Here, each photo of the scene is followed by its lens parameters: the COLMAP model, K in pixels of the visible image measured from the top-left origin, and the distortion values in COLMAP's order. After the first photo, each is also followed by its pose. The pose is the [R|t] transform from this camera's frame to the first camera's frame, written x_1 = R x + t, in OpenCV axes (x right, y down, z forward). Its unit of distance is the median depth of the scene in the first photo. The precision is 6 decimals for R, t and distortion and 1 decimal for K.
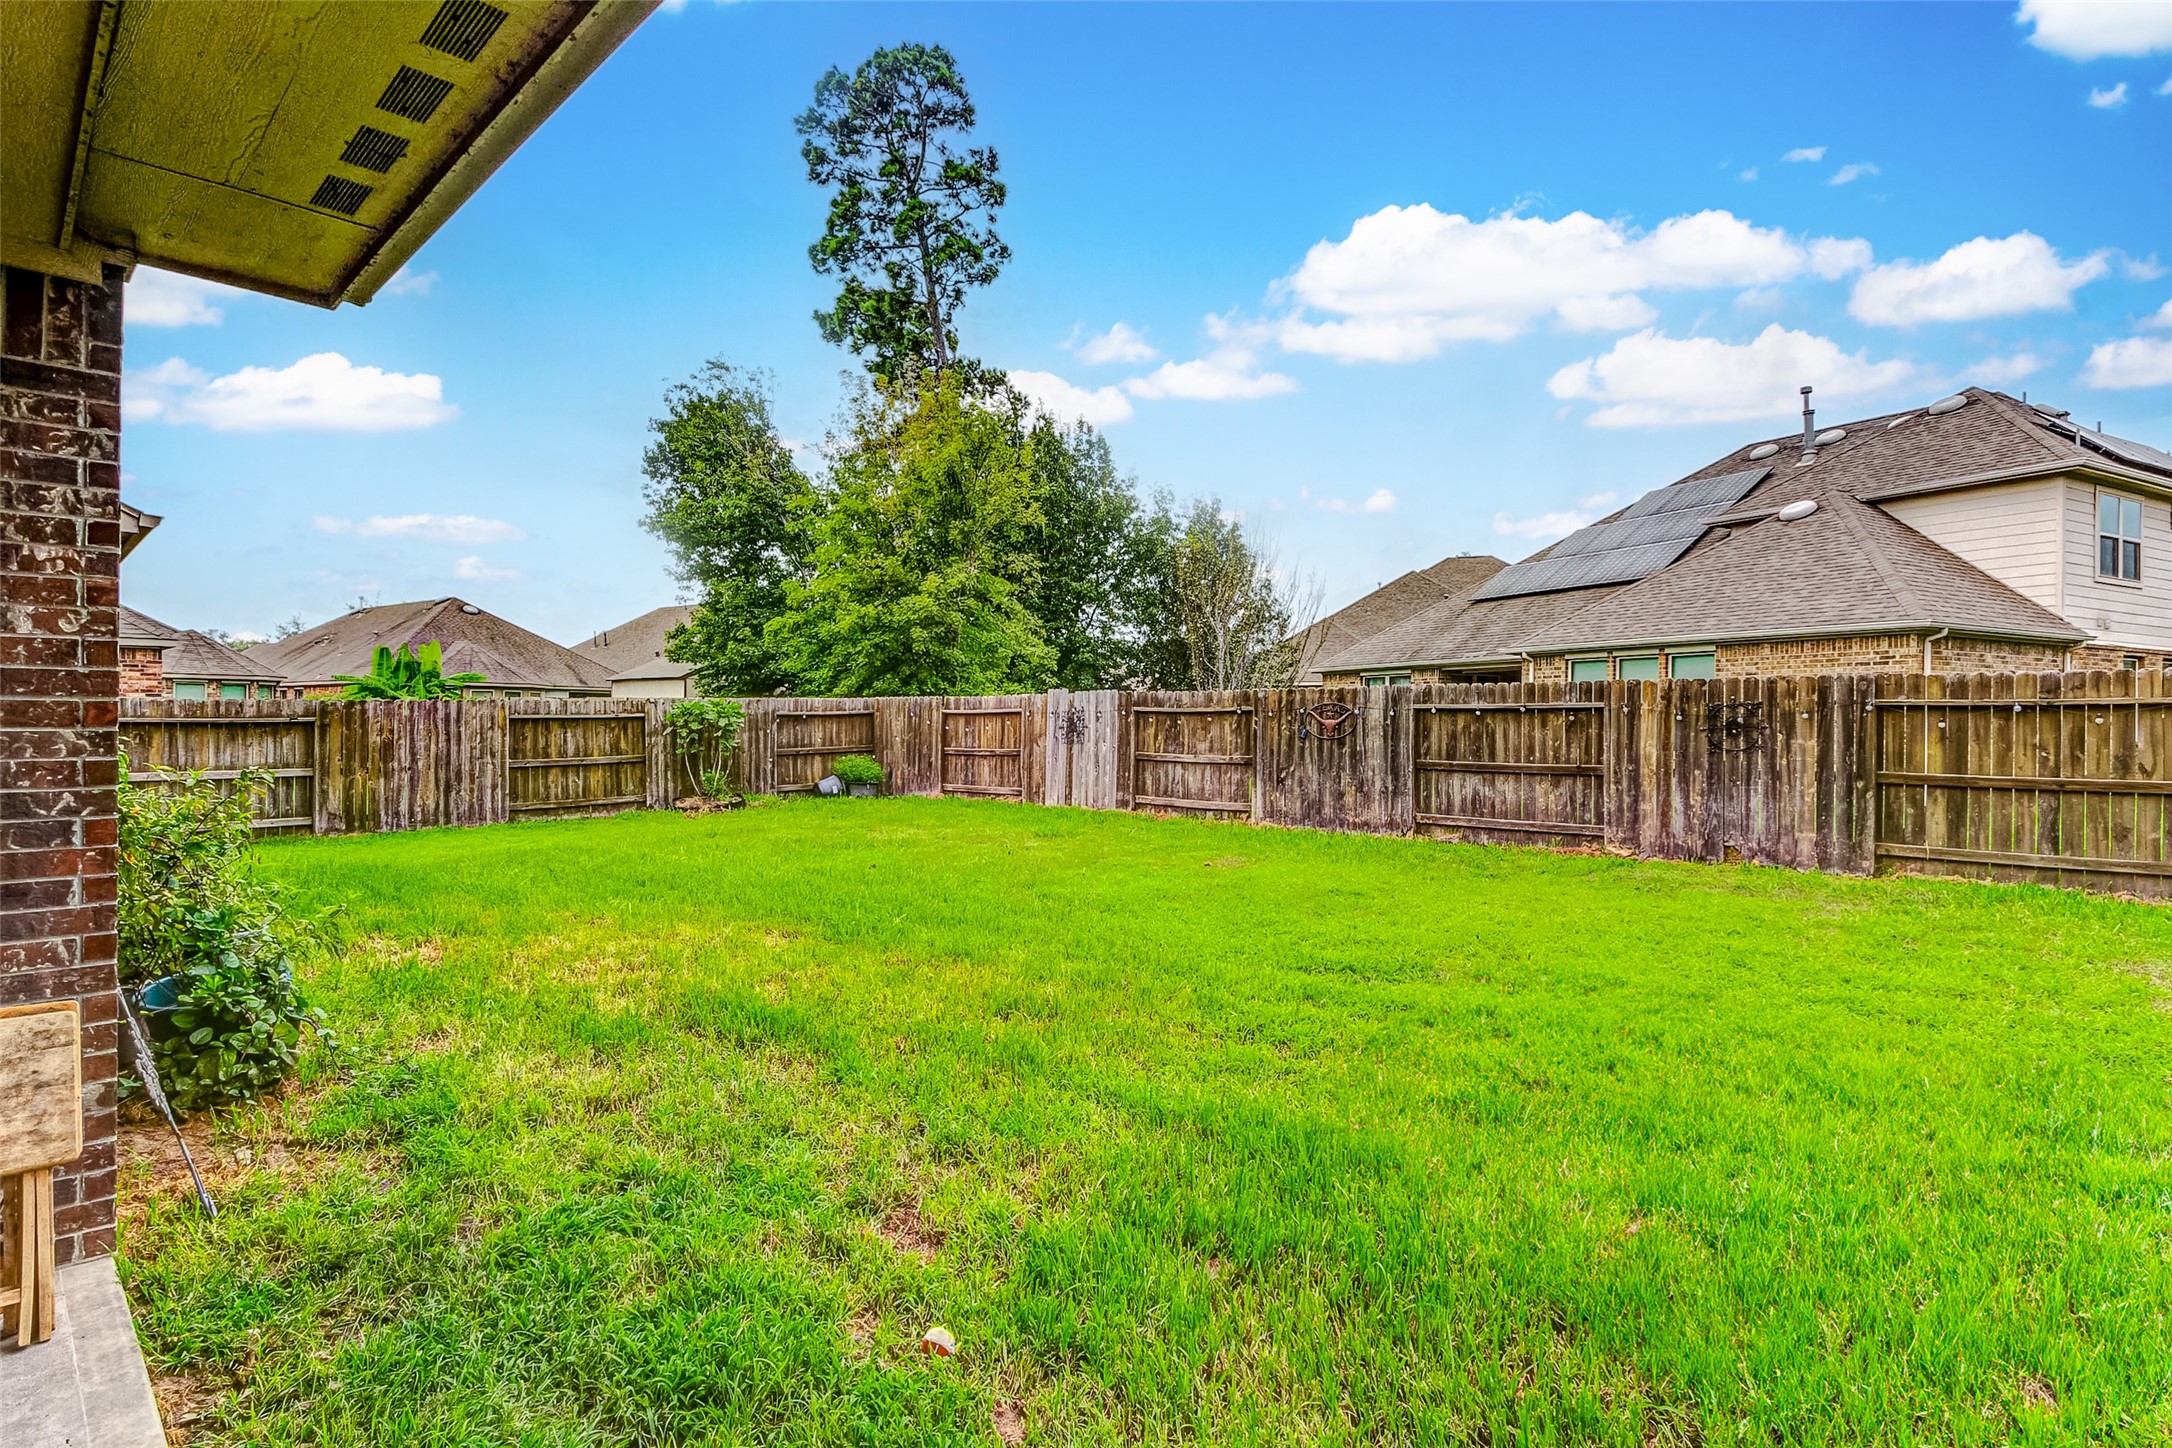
lens RADIAL K [[1096.5, 0, 1082.2], [0, 1096.5, 721.6], [0, 0, 1]] dist [-0.001140, -0.000117]
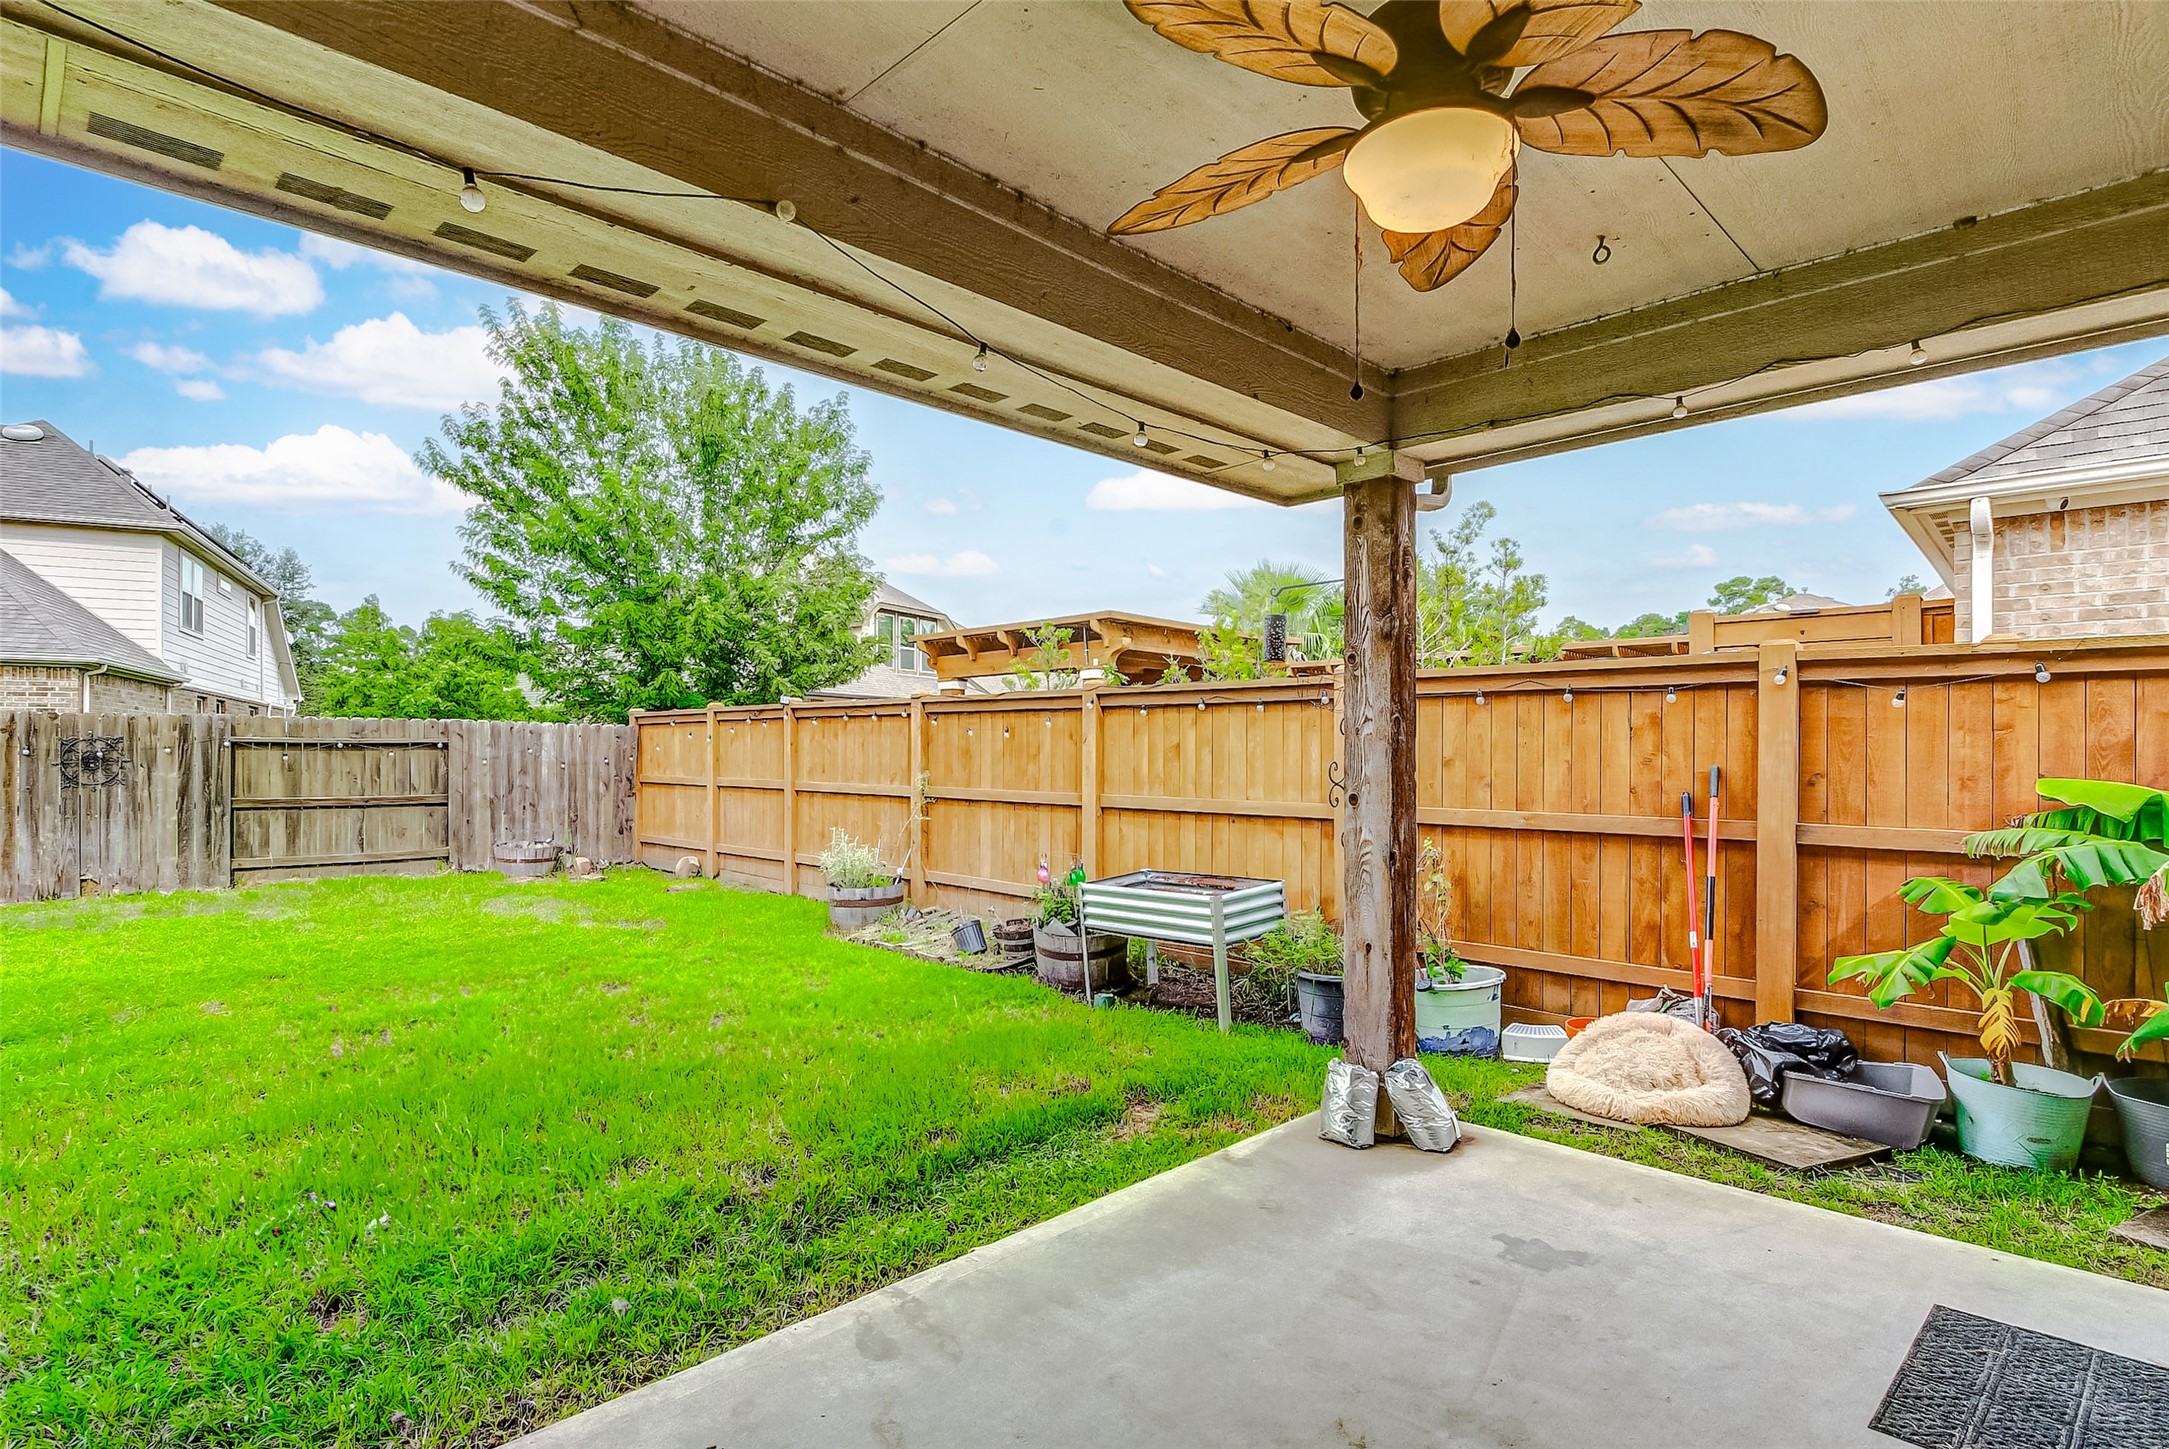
lens RADIAL K [[1095.0, 0, 1081.2], [0, 1095.0, 740.0], [0, 0, 1]] dist [-0.001140, -0.000117]
pose [[0.001010, 0.007086, 0.999974, -0.429387], [0.000694, 0.999975, -0.007087, -0.007009], [-0.999999, 0.000701, 0.001005, 0.087587]]
